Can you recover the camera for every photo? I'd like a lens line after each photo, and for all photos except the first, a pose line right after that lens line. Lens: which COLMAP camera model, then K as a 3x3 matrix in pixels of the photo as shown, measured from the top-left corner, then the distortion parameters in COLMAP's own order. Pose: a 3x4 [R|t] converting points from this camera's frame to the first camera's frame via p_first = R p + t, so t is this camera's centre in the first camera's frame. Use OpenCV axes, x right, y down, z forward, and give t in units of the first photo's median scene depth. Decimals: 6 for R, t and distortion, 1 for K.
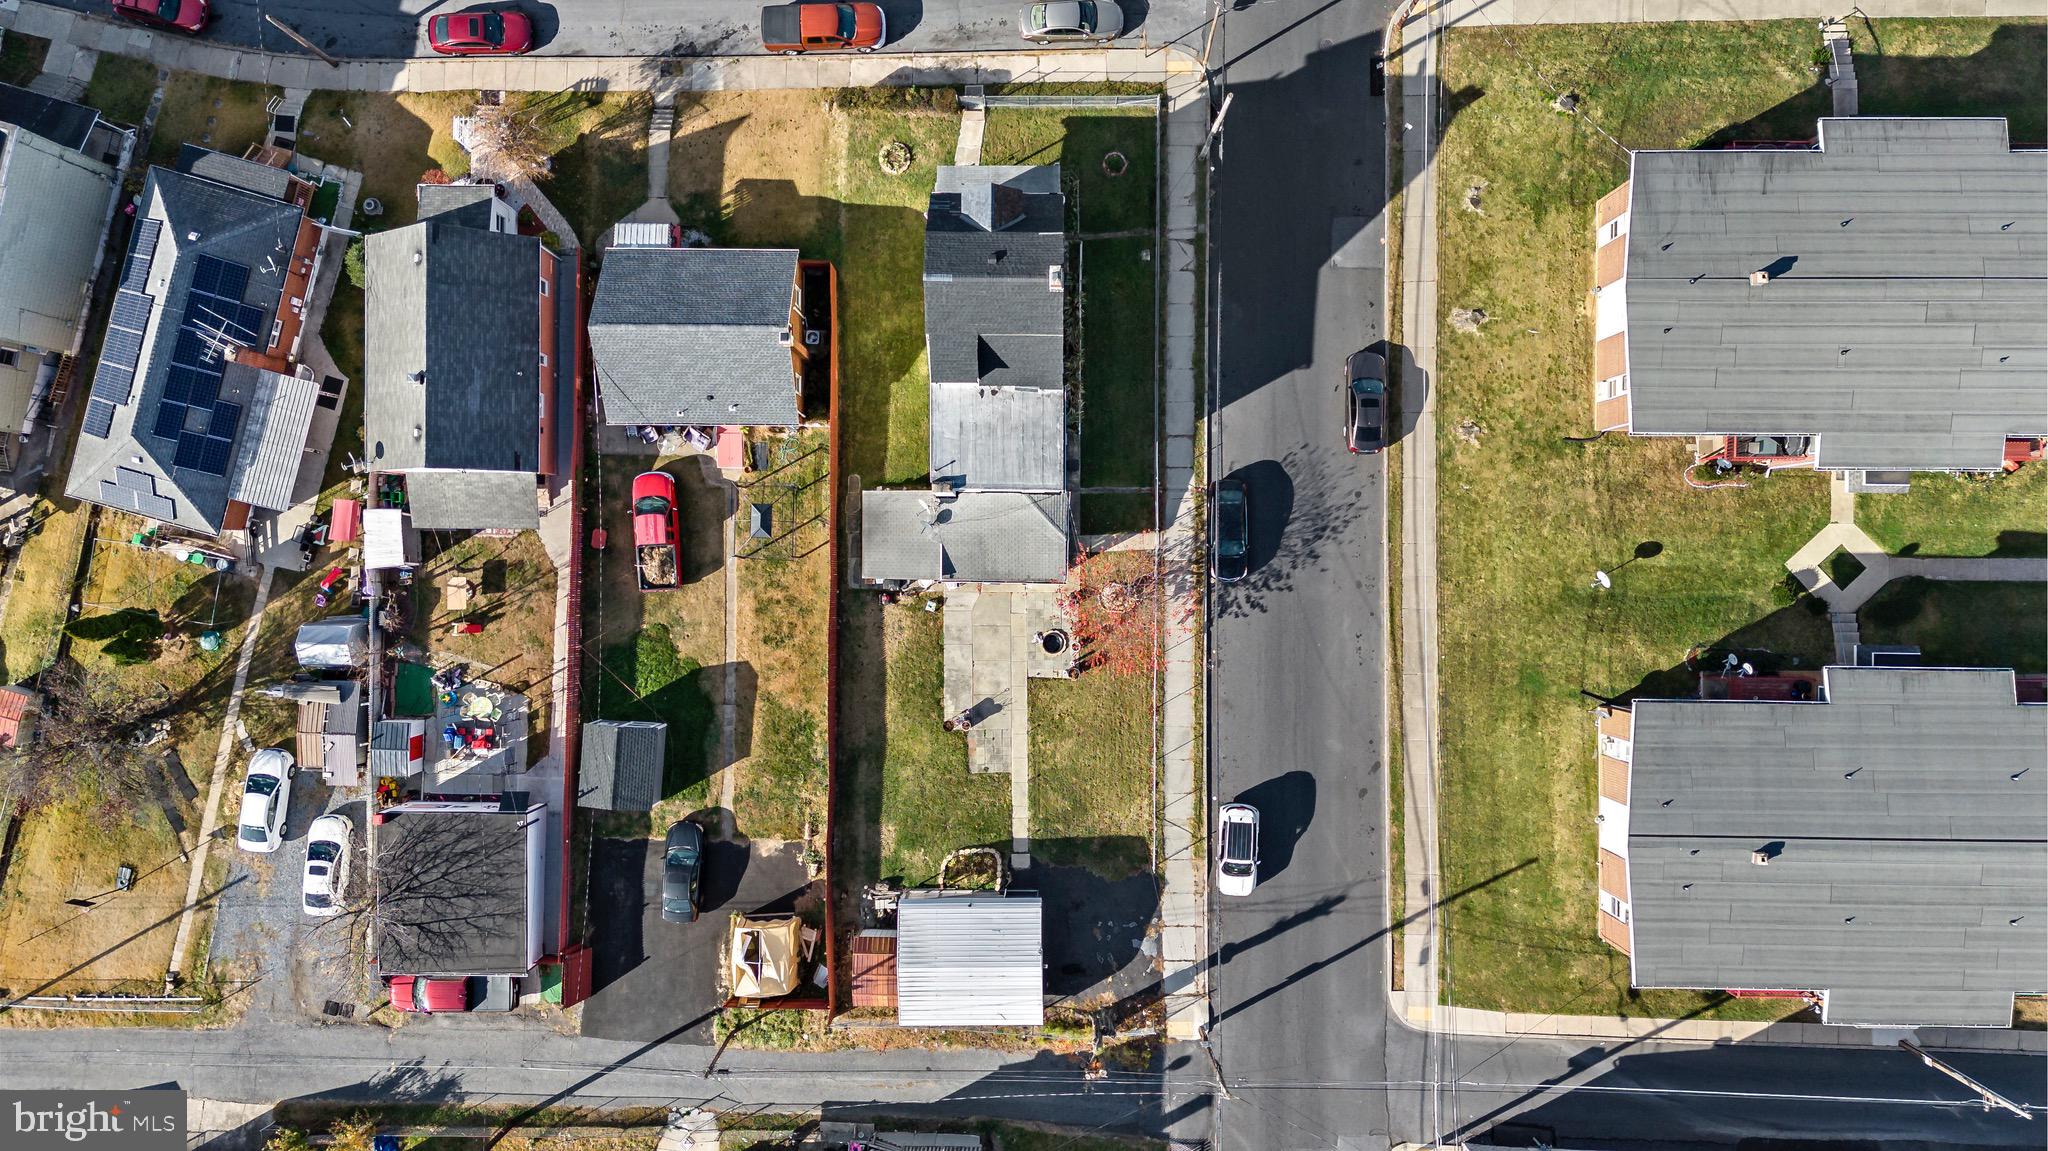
lens RADIAL K [[1513.6, 0, 1033.9], [0, 1513.6, 570.8], [0, 0, 1]] dist [0.084100, -0.095753]
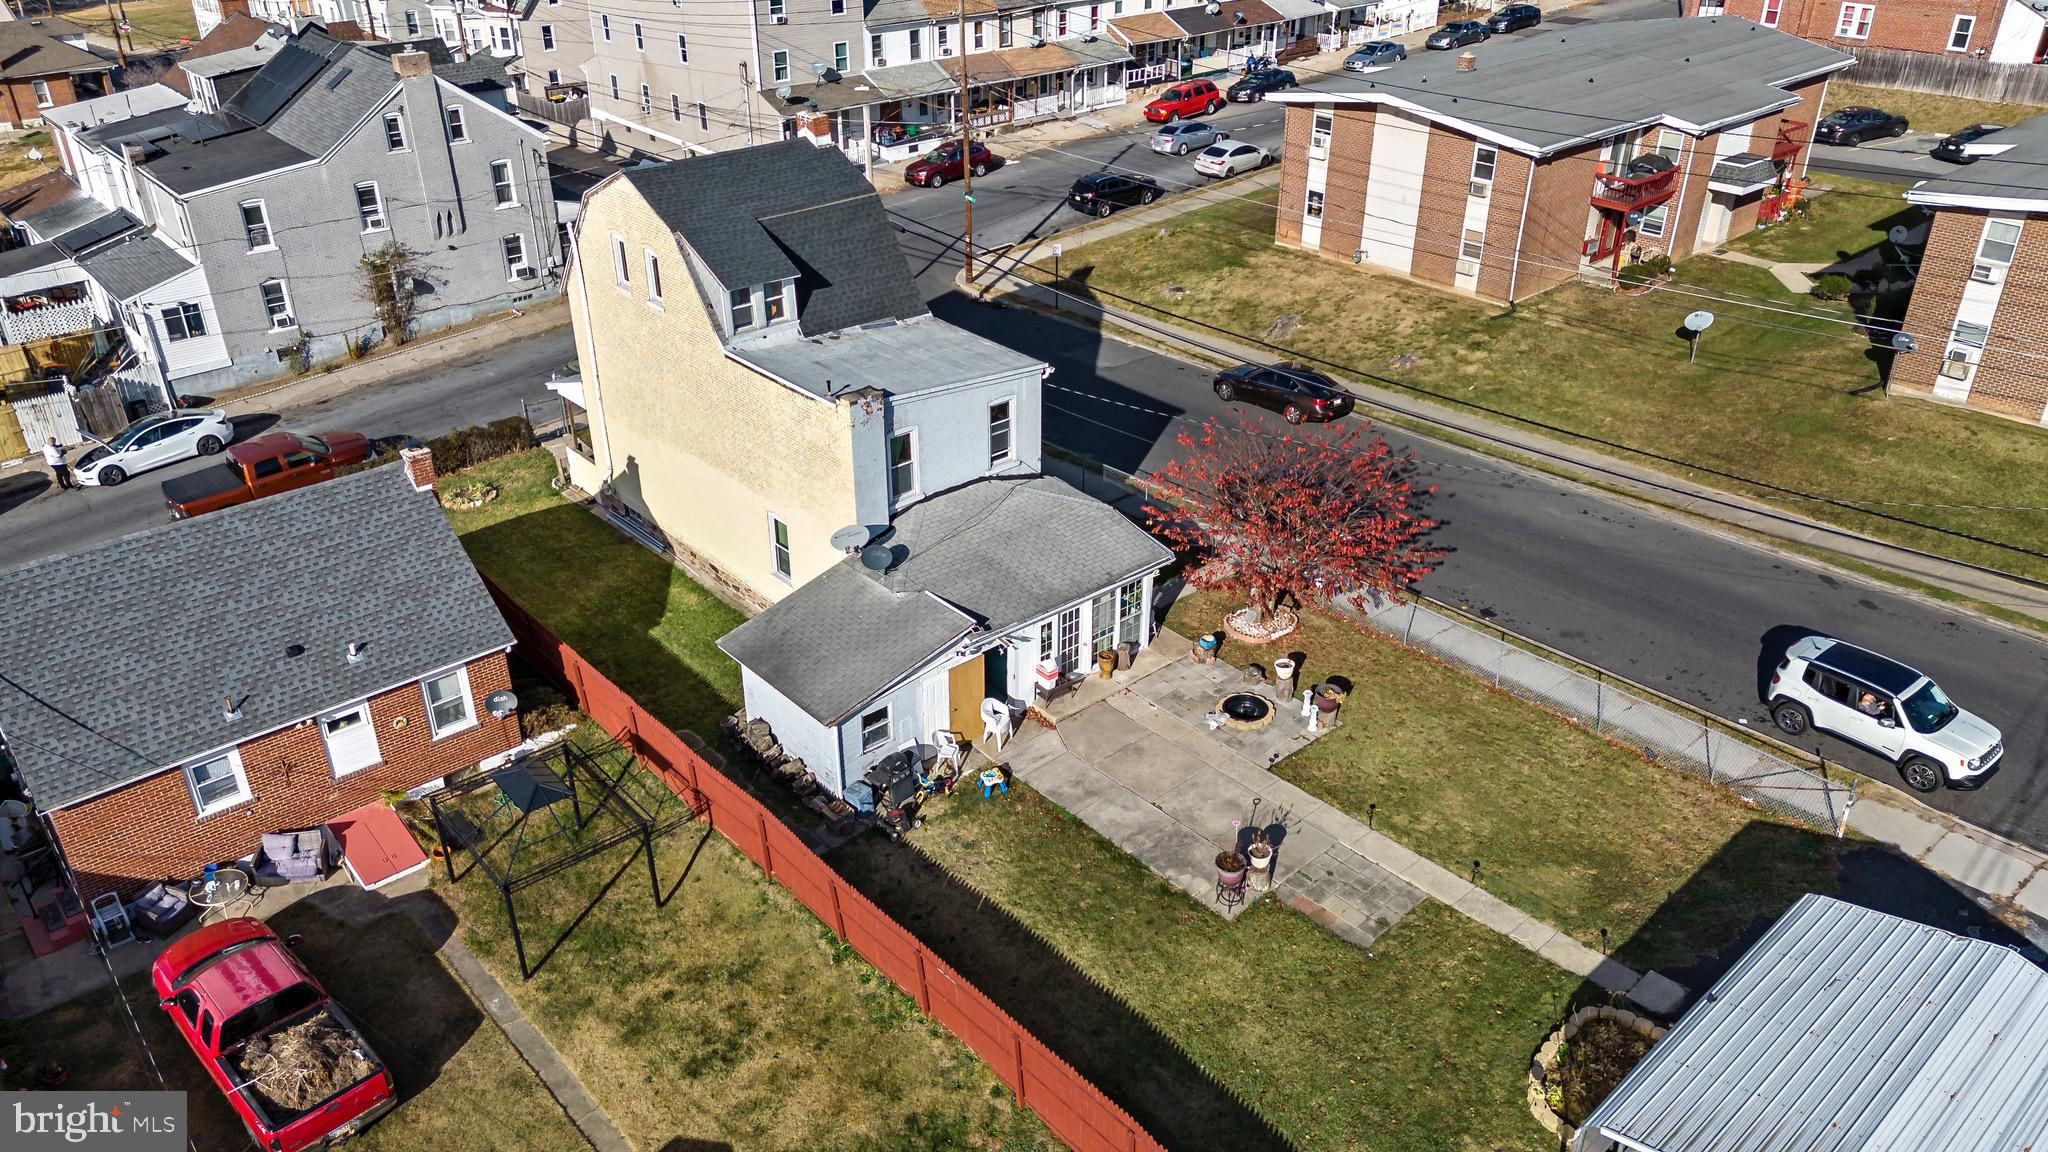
lens RADIAL K [[1498.3, 0, 1024.0], [0, 1498.3, 576.0], [0, 0, 1]] dist [0.063396, -0.062529]
pose [[0.748413, -0.310579, 0.586019, -0.292463], [0.663126, 0.366294, -0.652758, 0.285907], [-0.011923, 0.877137, 0.480093, 0.743911]]
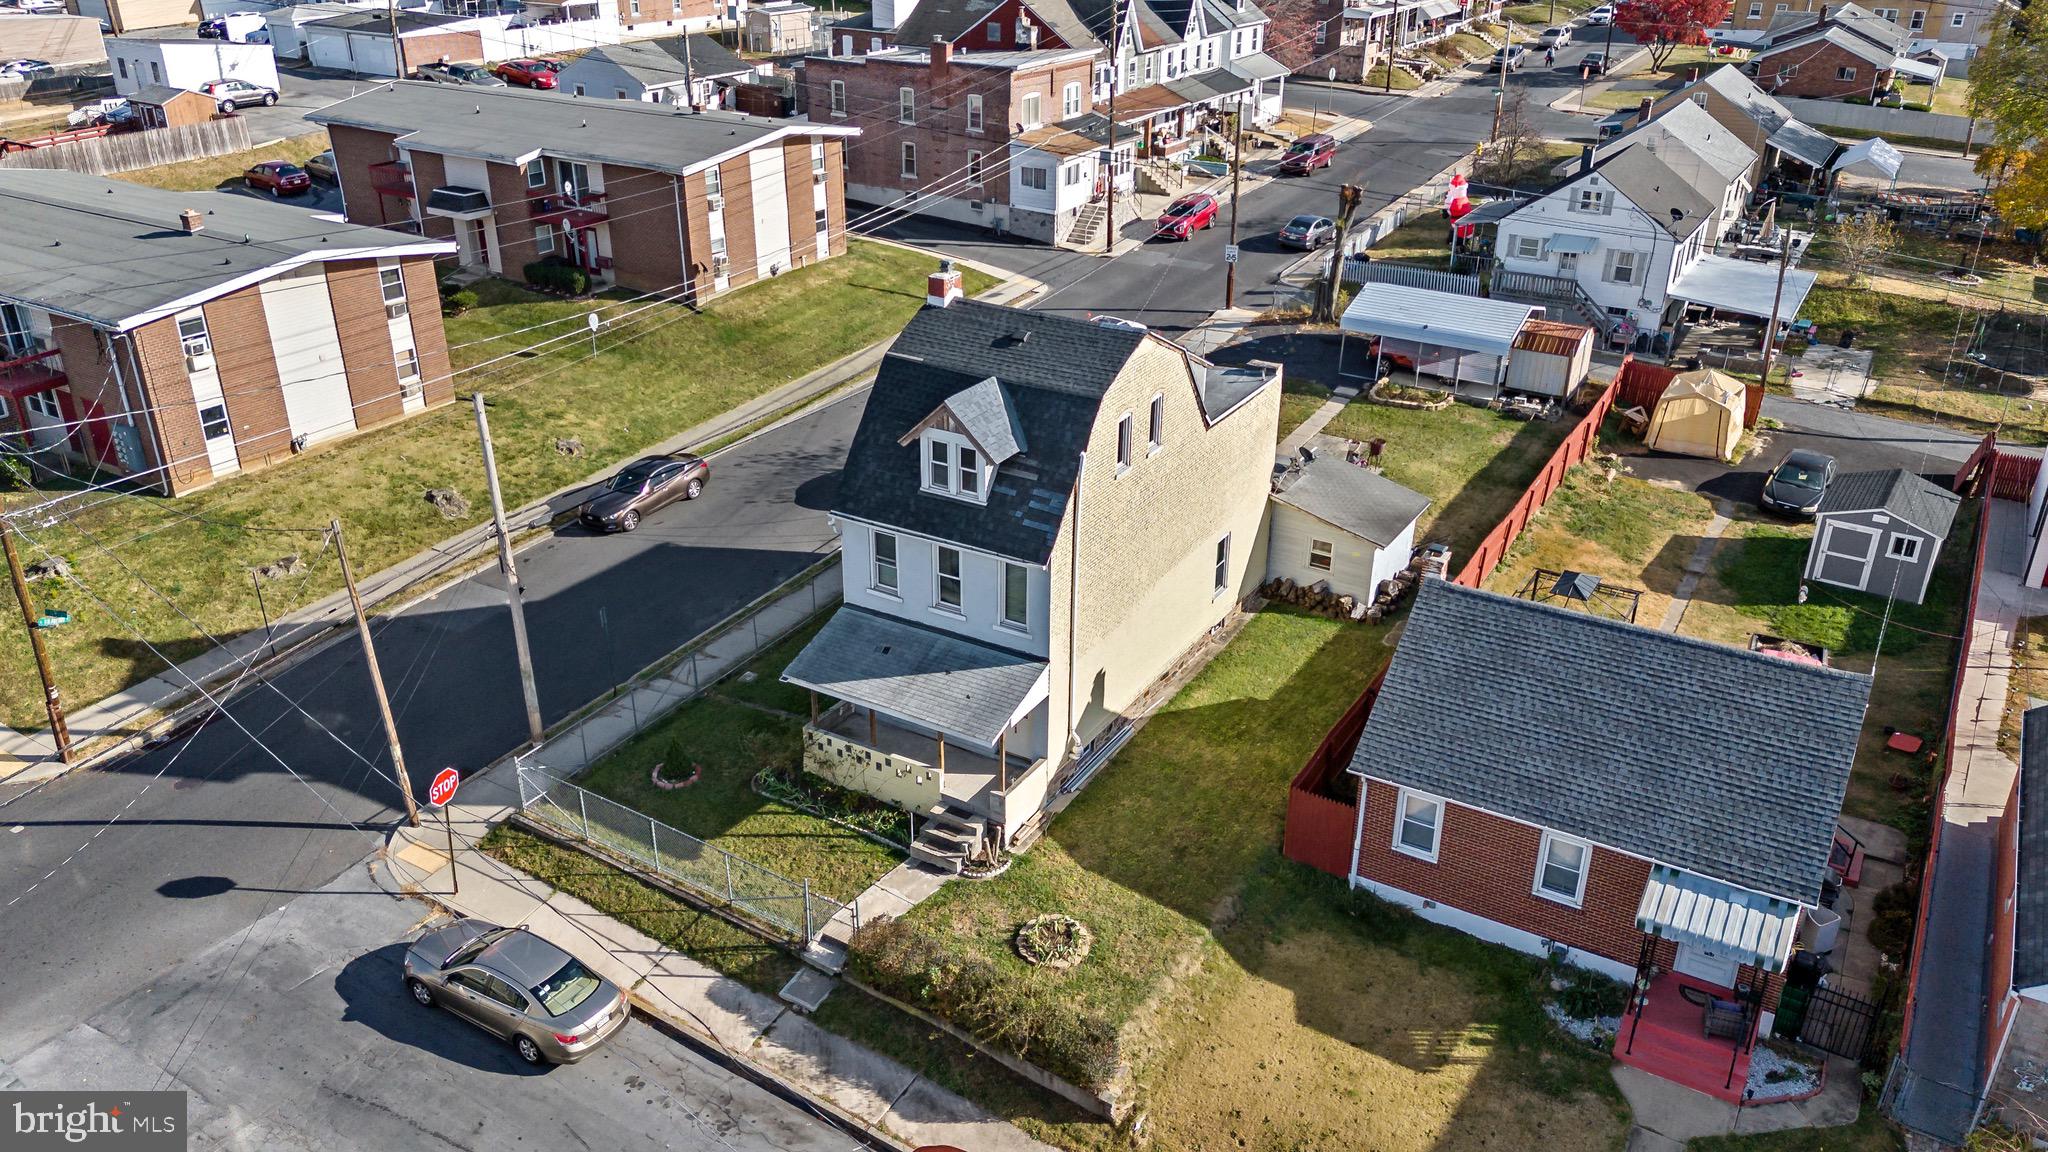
lens RADIAL K [[1513.6, 0, 1033.9], [0, 1513.6, 571.3], [0, 0, 1]] dist [0.084100, -0.095753]
pose [[-0.861140, -0.212050, 0.462031, -0.264518], [0.508363, -0.363507, 0.780660, -0.574660], [0.002412, 0.907137, 0.420828, 0.735038]]
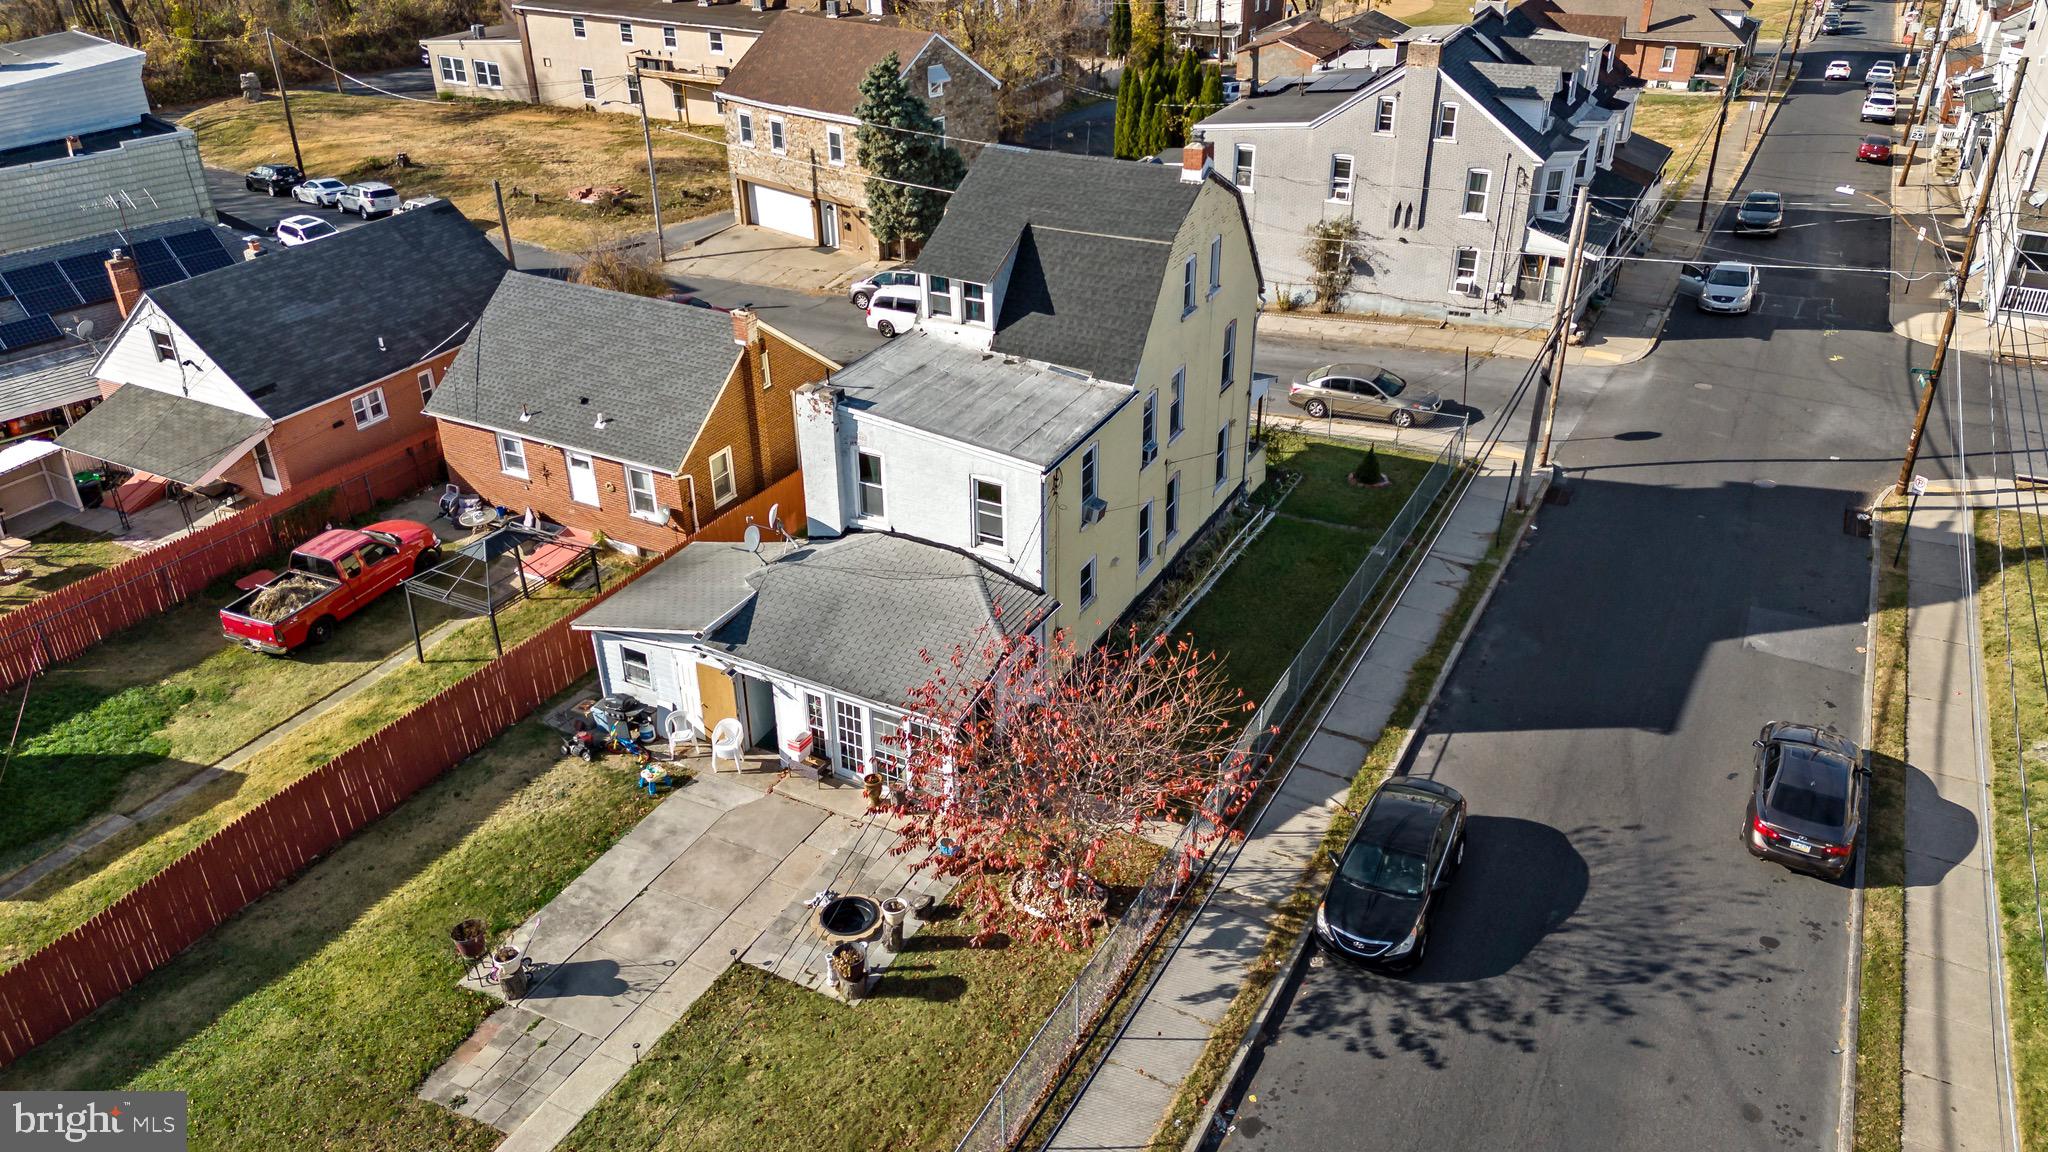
lens RADIAL K [[1499.0, 0, 1028.4], [0, 1499.0, 570.0], [0, 0, 1]] dist [0.062363, -0.055163]
pose [[0.889278, 0.227445, -0.396804, 0.179419], [-0.457358, 0.436709, -0.774667, 0.276798], [-0.002906, 0.870376, 0.492379, 0.741208]]
